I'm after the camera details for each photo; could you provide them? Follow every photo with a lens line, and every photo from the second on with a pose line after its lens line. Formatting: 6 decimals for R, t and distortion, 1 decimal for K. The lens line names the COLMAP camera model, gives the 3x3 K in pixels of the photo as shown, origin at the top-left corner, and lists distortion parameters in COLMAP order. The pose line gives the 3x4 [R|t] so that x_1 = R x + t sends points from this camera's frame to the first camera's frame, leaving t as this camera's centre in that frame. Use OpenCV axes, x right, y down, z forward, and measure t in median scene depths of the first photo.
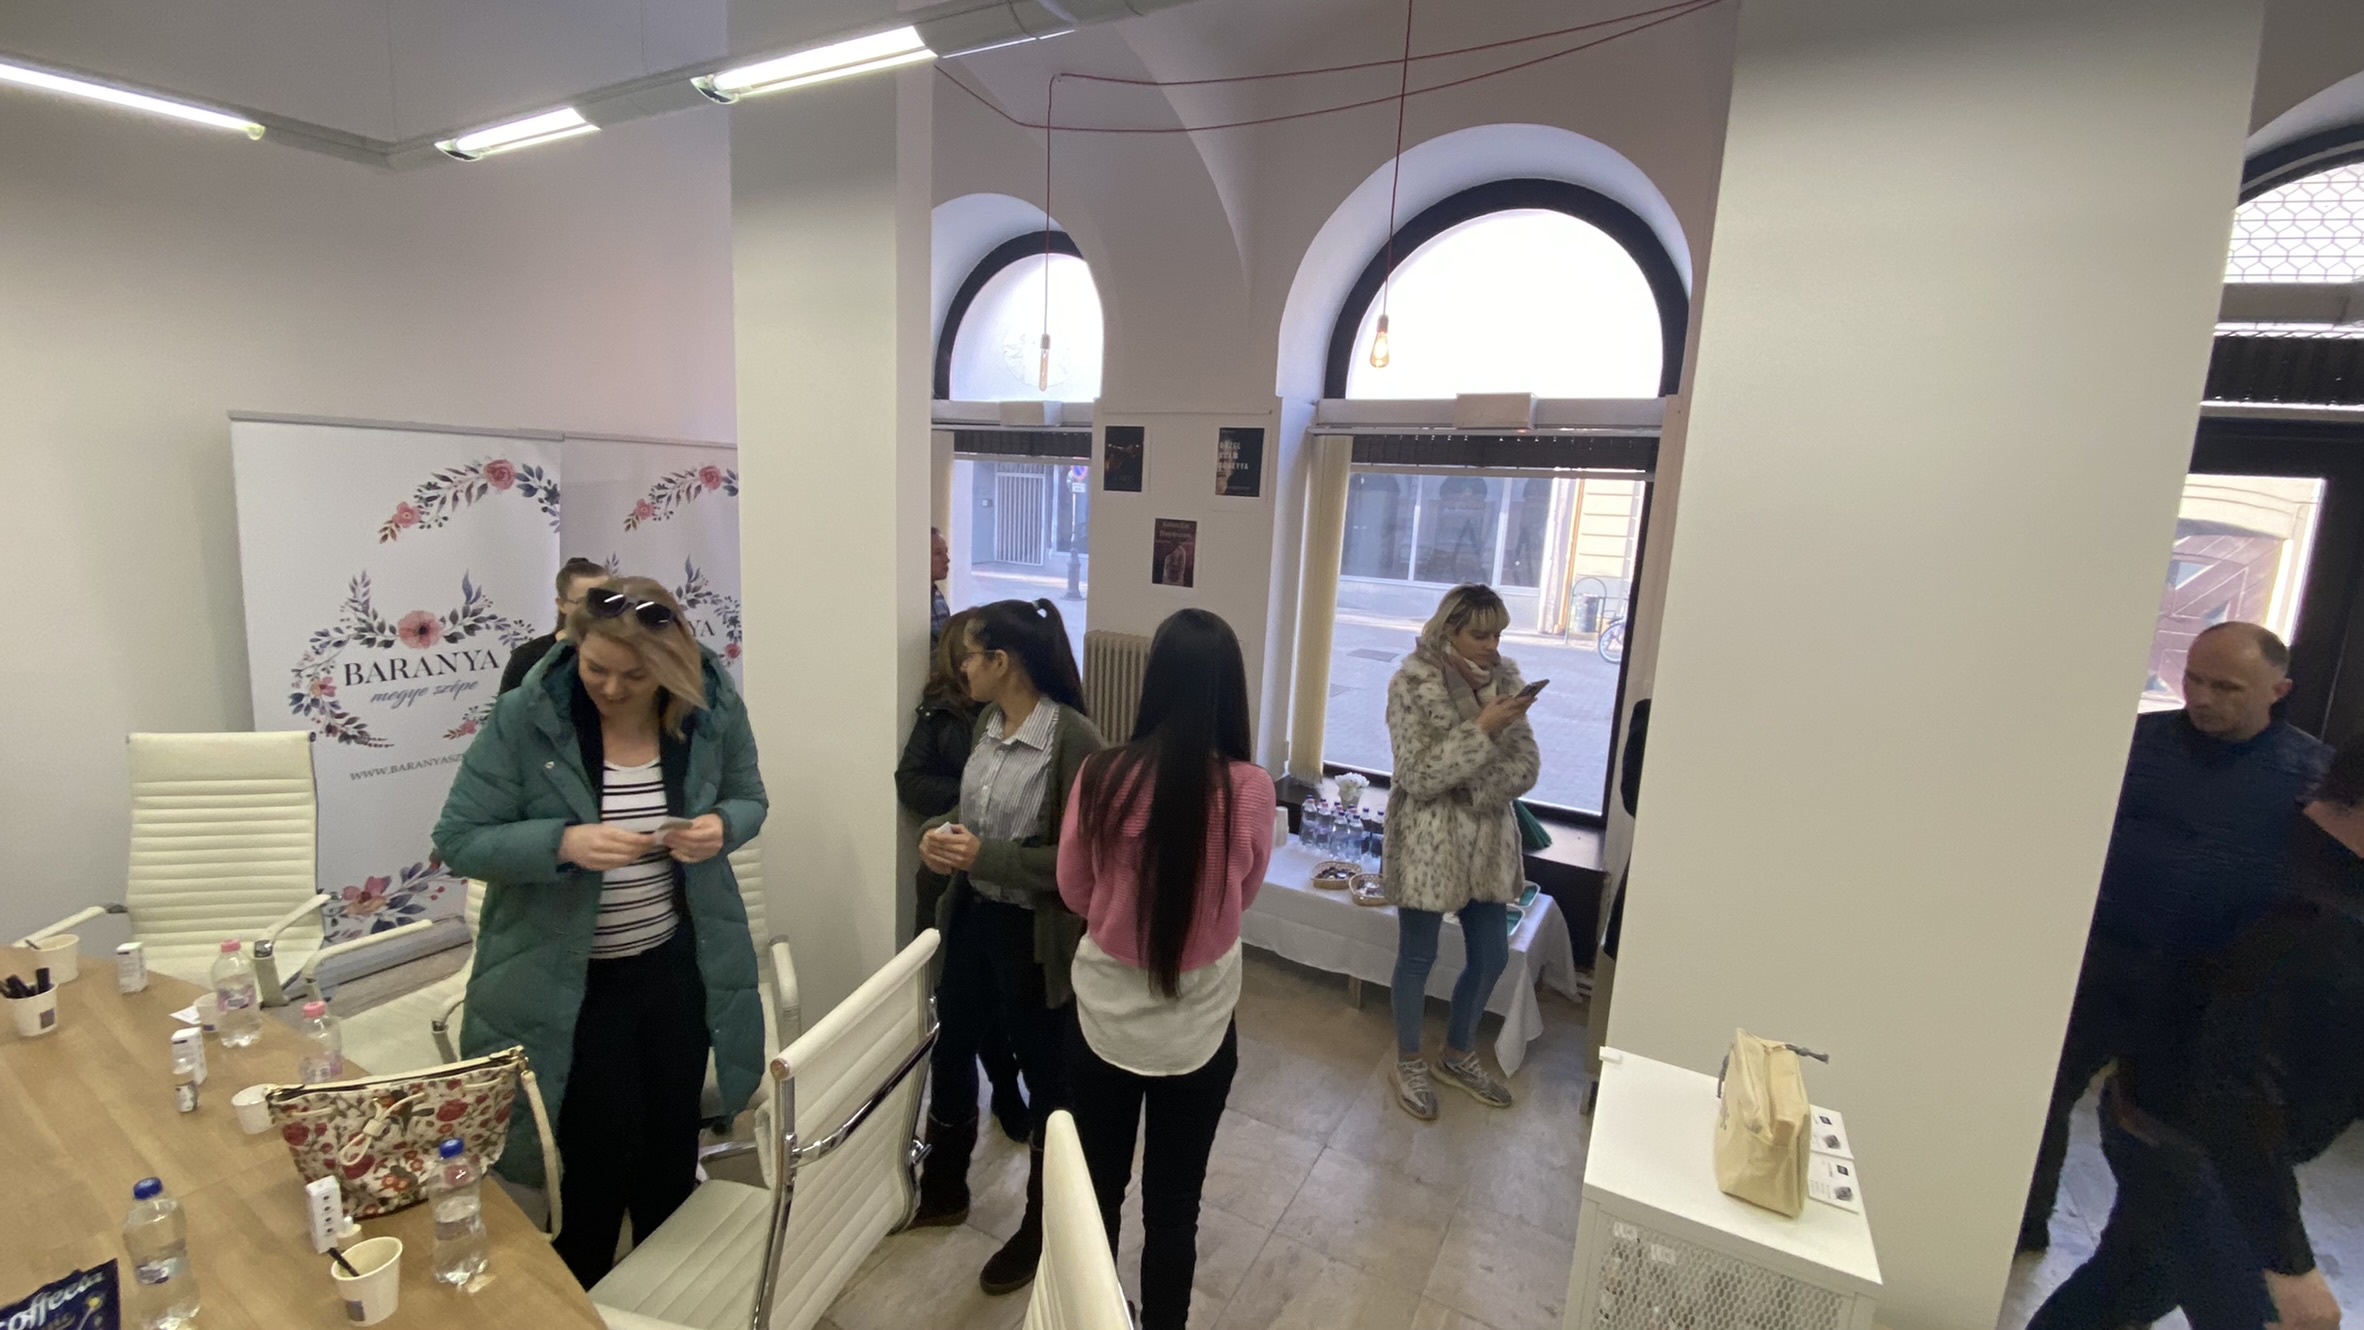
lens RADIAL K [[954.3, 0, 1195.2], [0, 954.3, 654.2], [0, 0, 1]] dist [-0.002141, -0.010585]
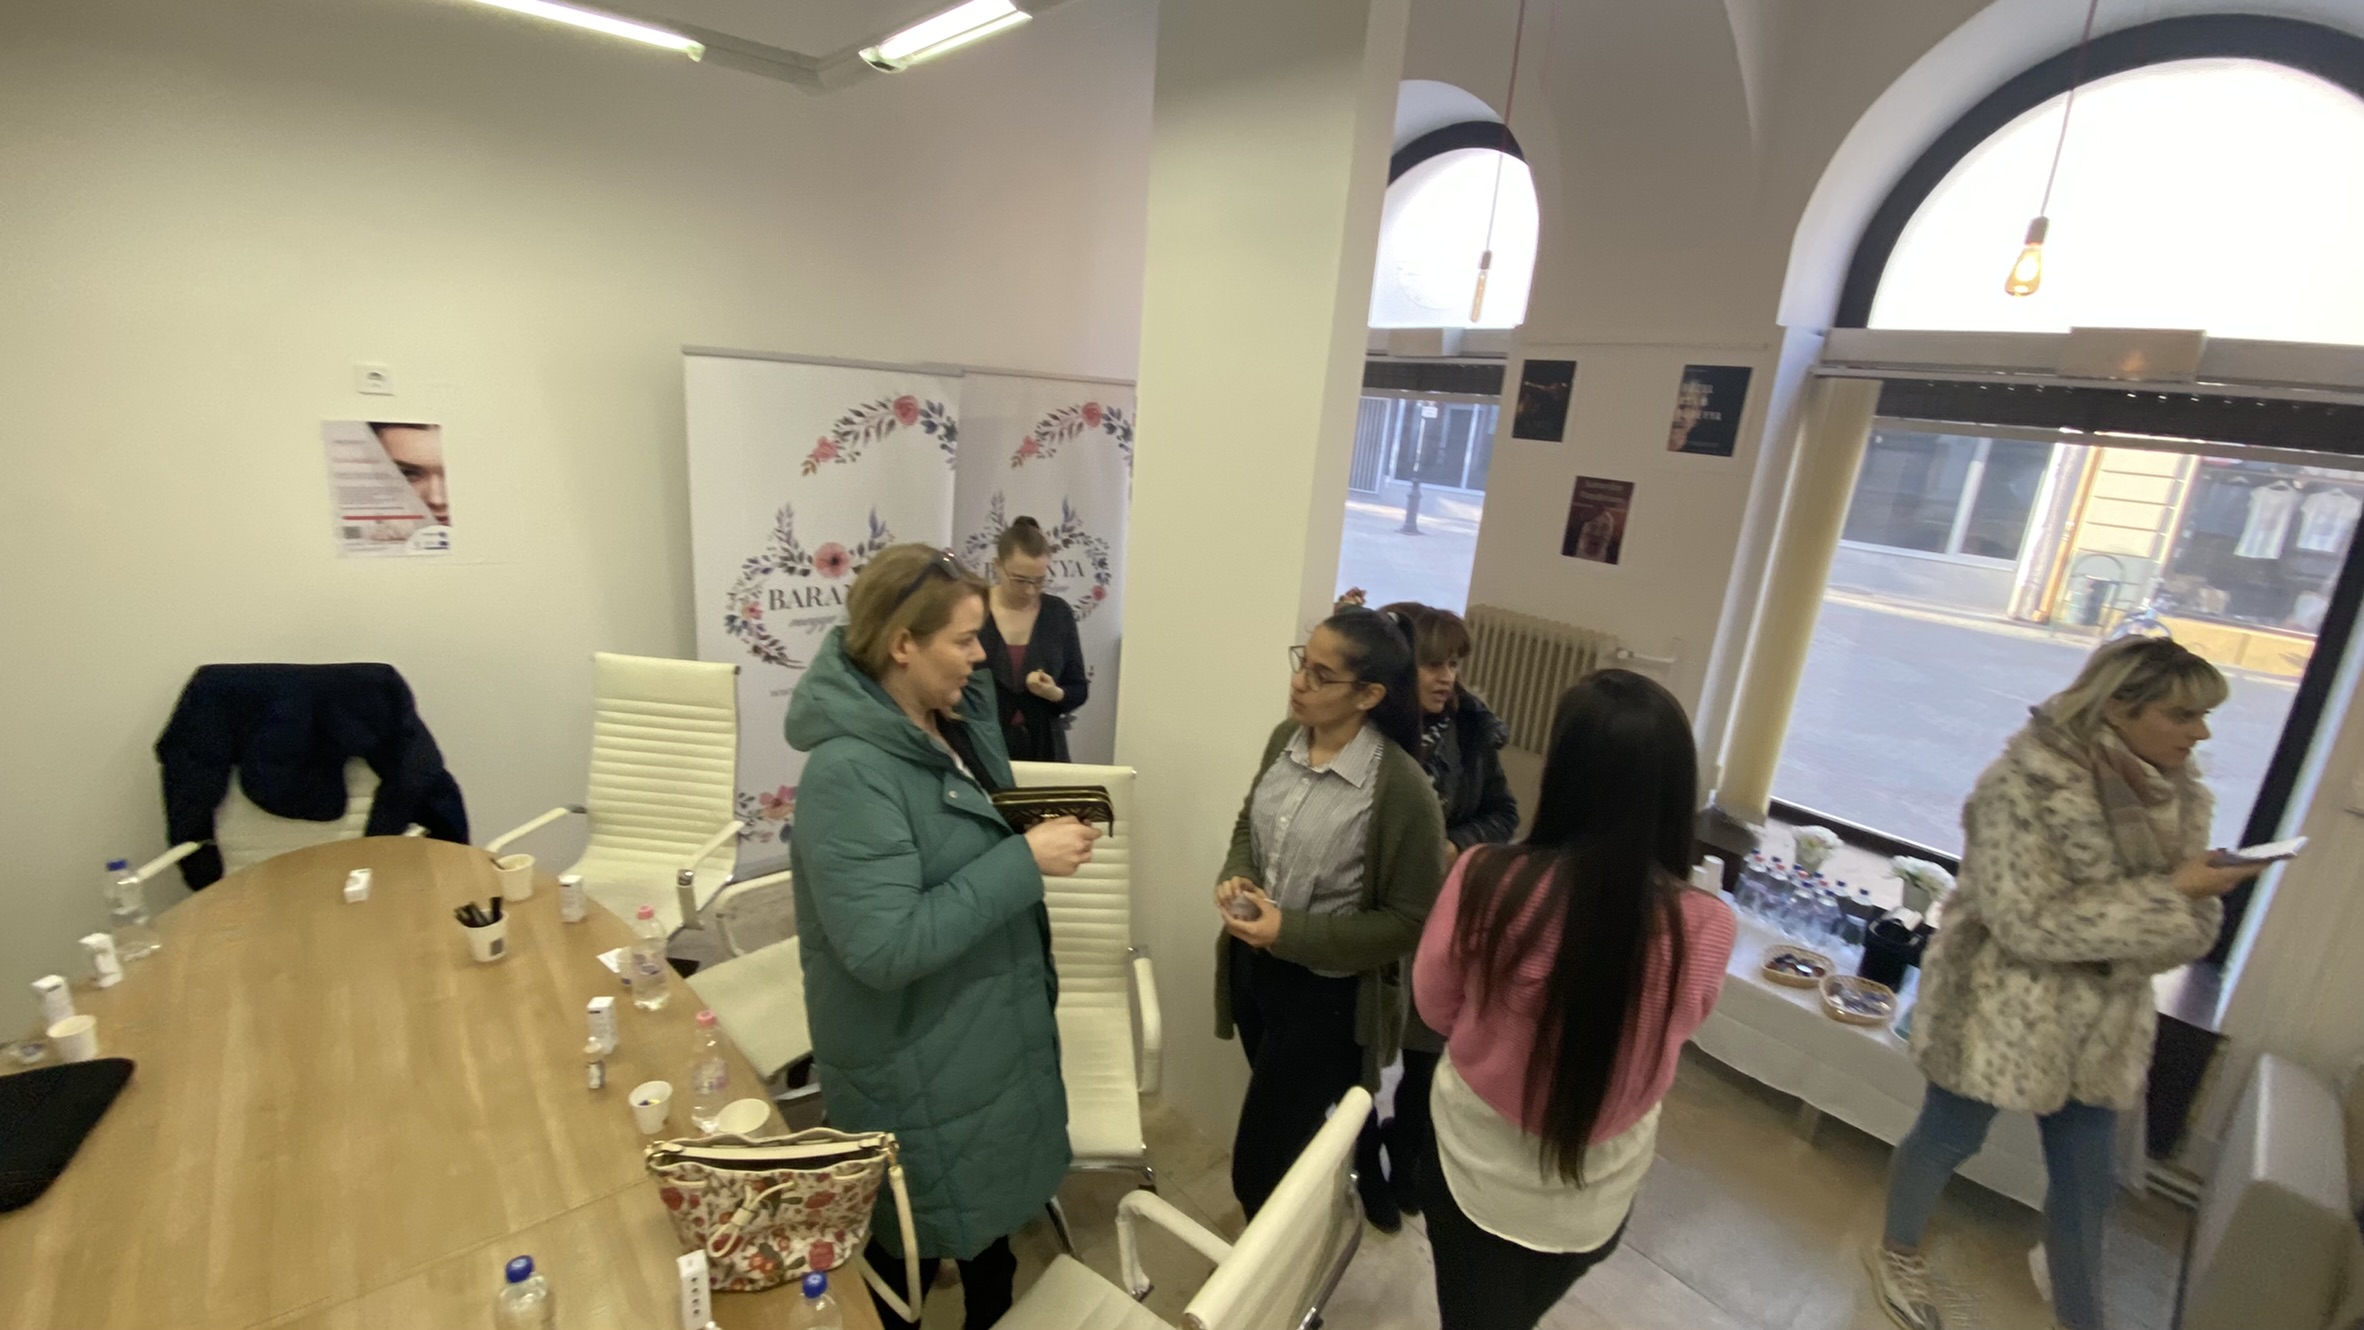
lens RADIAL K [[954.3, 0, 1176.2], [0, 954.3, 657.4], [0, 0, 1]] dist [-0.002141, -0.010585]
pose [[0.937088, 0.112820, -0.330361, -0.106654], [-0.083812, 0.991368, 0.100820, -0.057467], [0.338884, -0.066789, 0.938455, 0.139788]]
